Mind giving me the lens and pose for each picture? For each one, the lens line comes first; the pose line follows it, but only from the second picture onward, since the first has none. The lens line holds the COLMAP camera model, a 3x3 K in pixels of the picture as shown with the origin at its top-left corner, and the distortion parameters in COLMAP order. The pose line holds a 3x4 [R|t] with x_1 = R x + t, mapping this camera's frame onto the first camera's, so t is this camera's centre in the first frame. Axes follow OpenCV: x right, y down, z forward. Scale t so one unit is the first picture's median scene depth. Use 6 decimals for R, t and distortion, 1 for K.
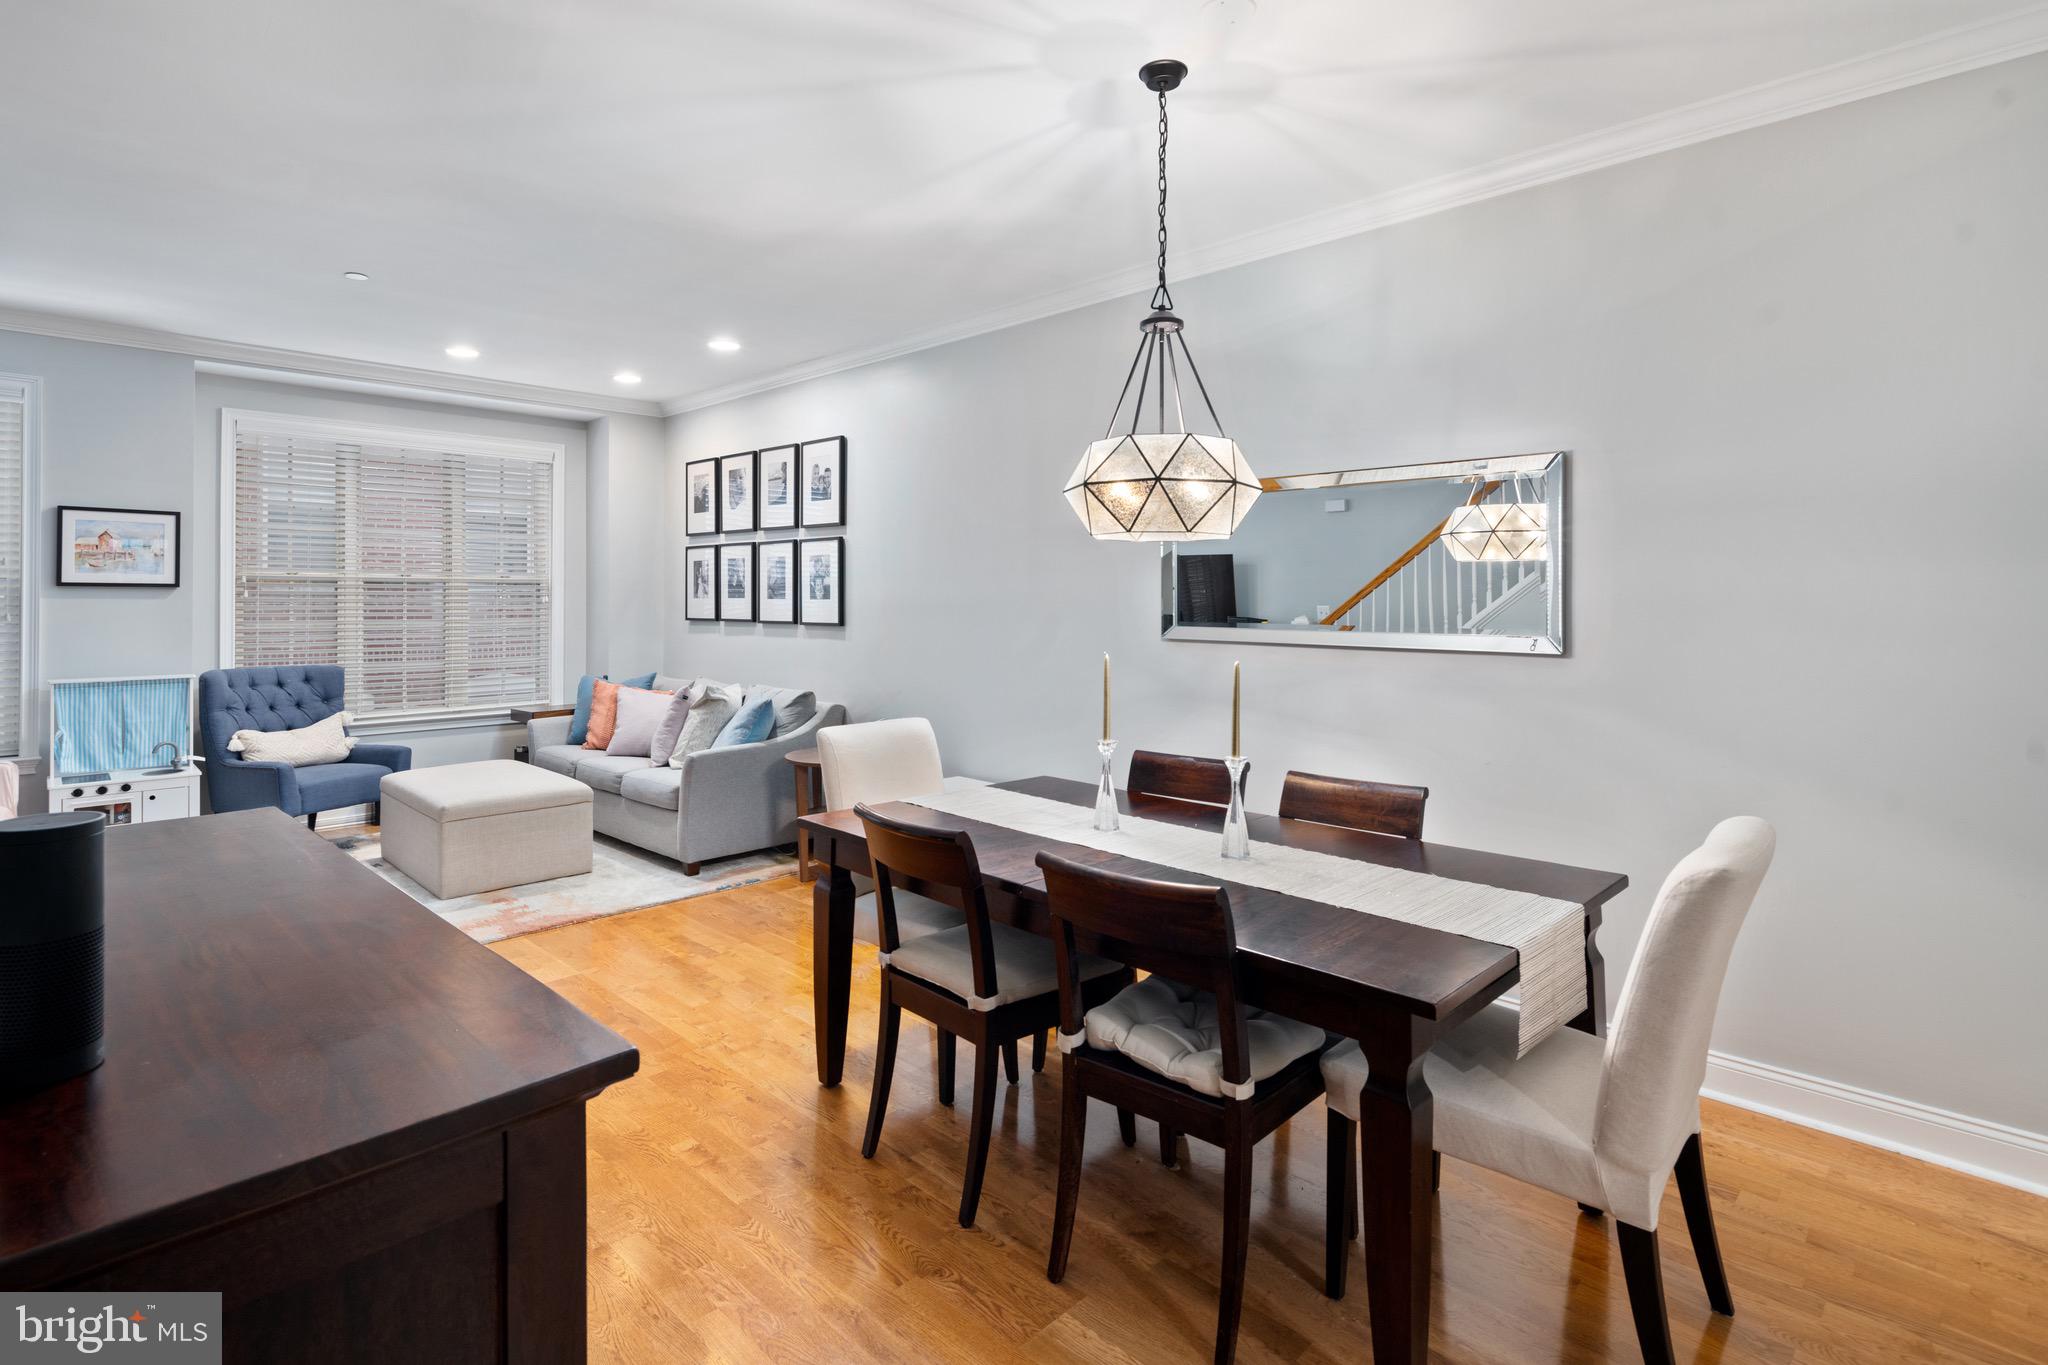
lens RADIAL K [[1019.5, 0, 1067.6], [0, 1019.5, 592.7], [0, 0, 1]] dist [-0.000901, -0.002880]
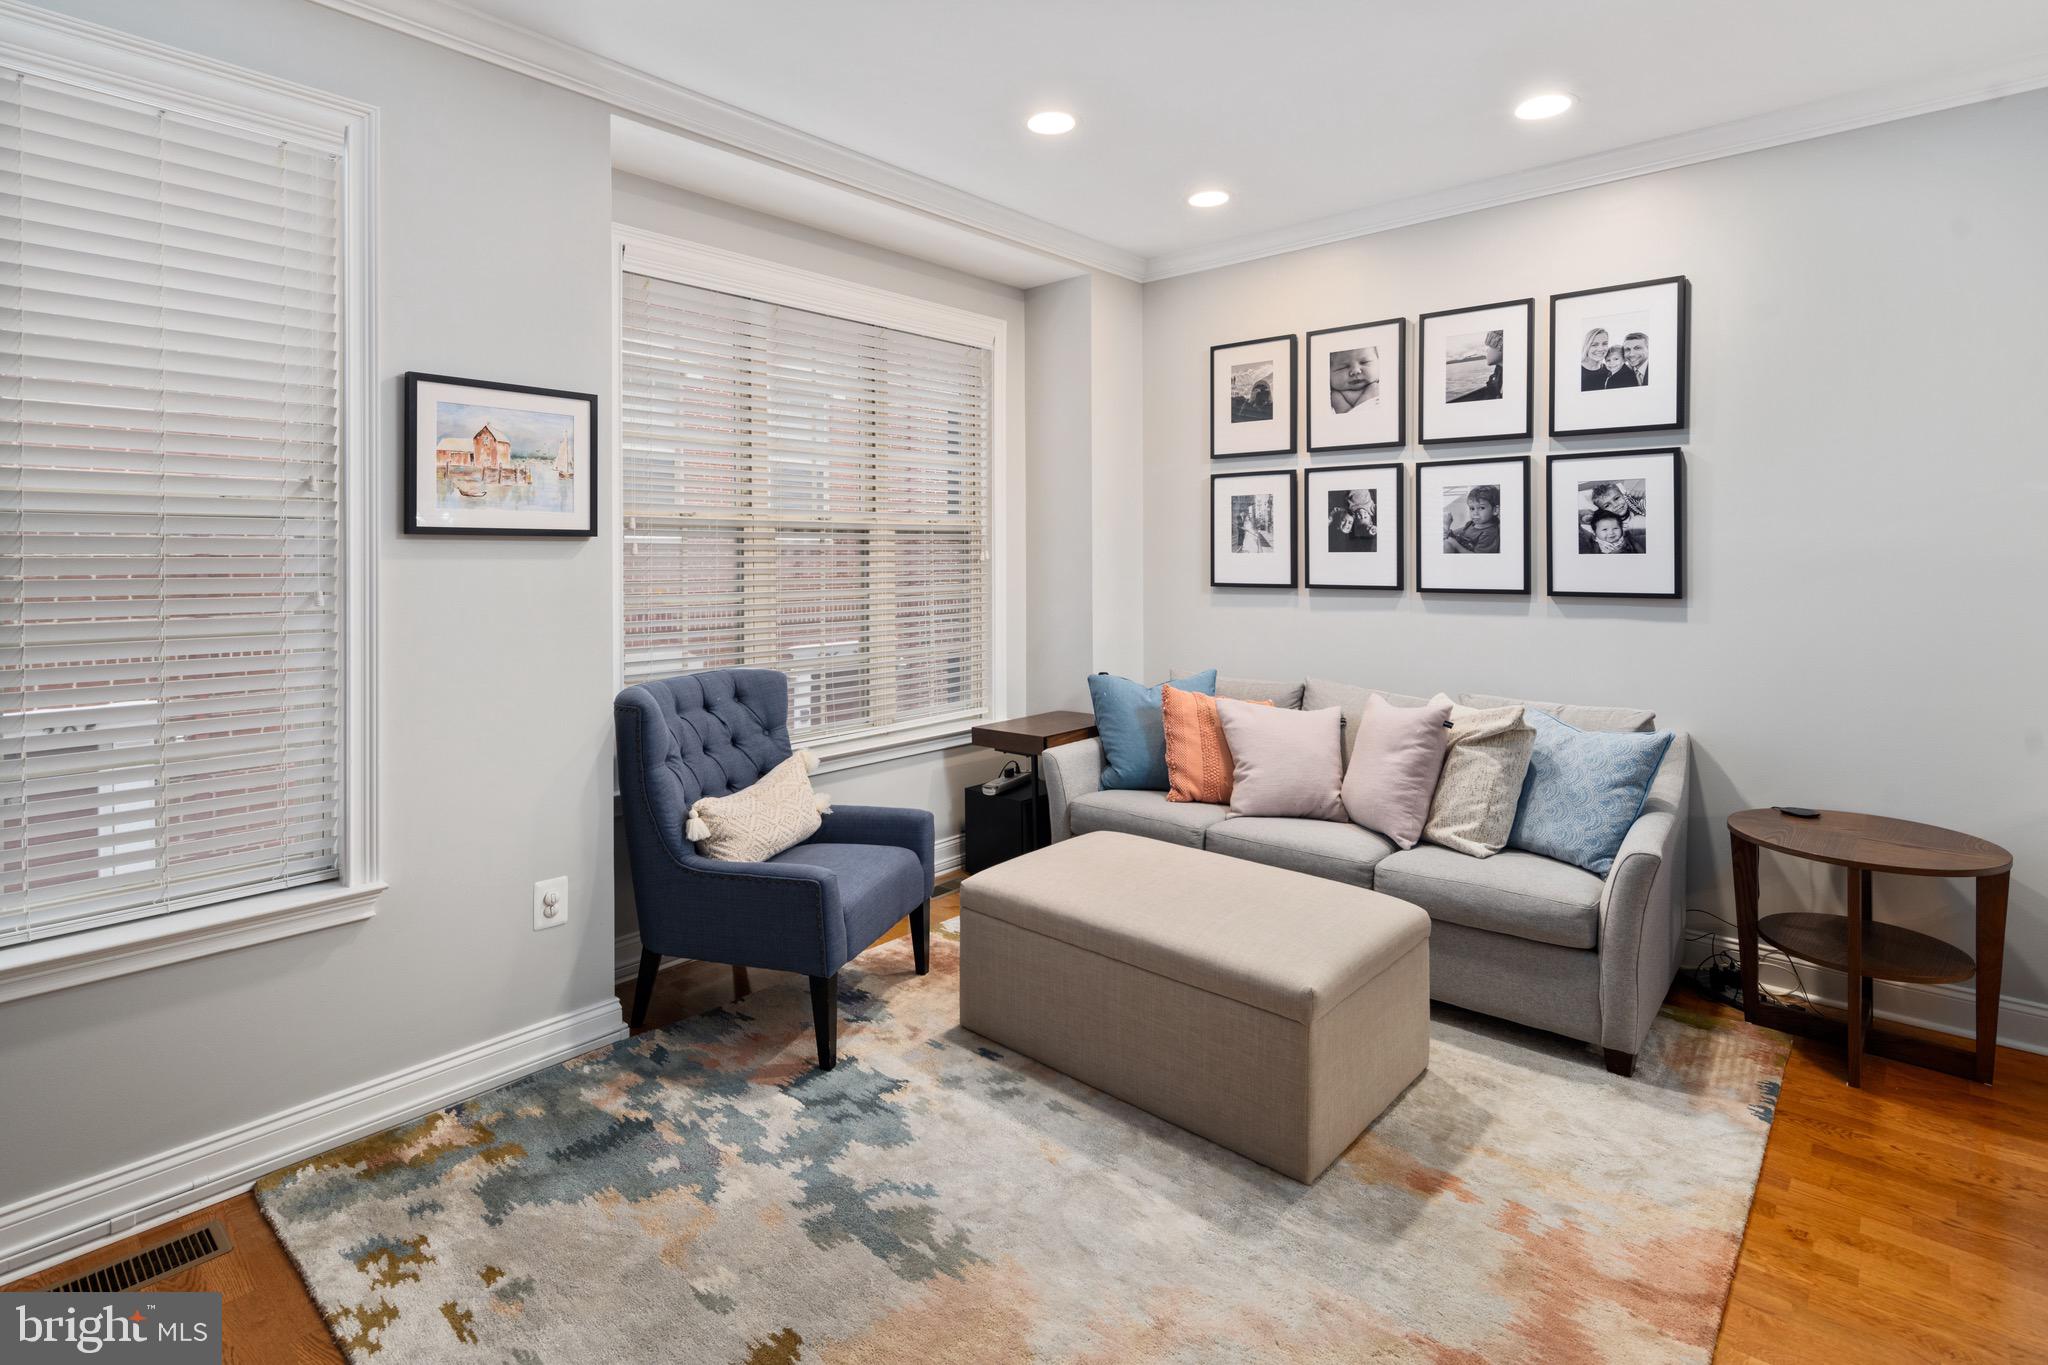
lens RADIAL K [[1019.5, 0, 1080.0], [0, 1019.5, 552.9], [0, 0, 1]] dist [-0.000901, -0.002880]
pose [[0.999219, -0.004332, 0.039273, -0.580527], [0.004054, 0.999966, 0.007170, 0.000337], [-0.039302, -0.007005, 0.999203, 0.413840]]
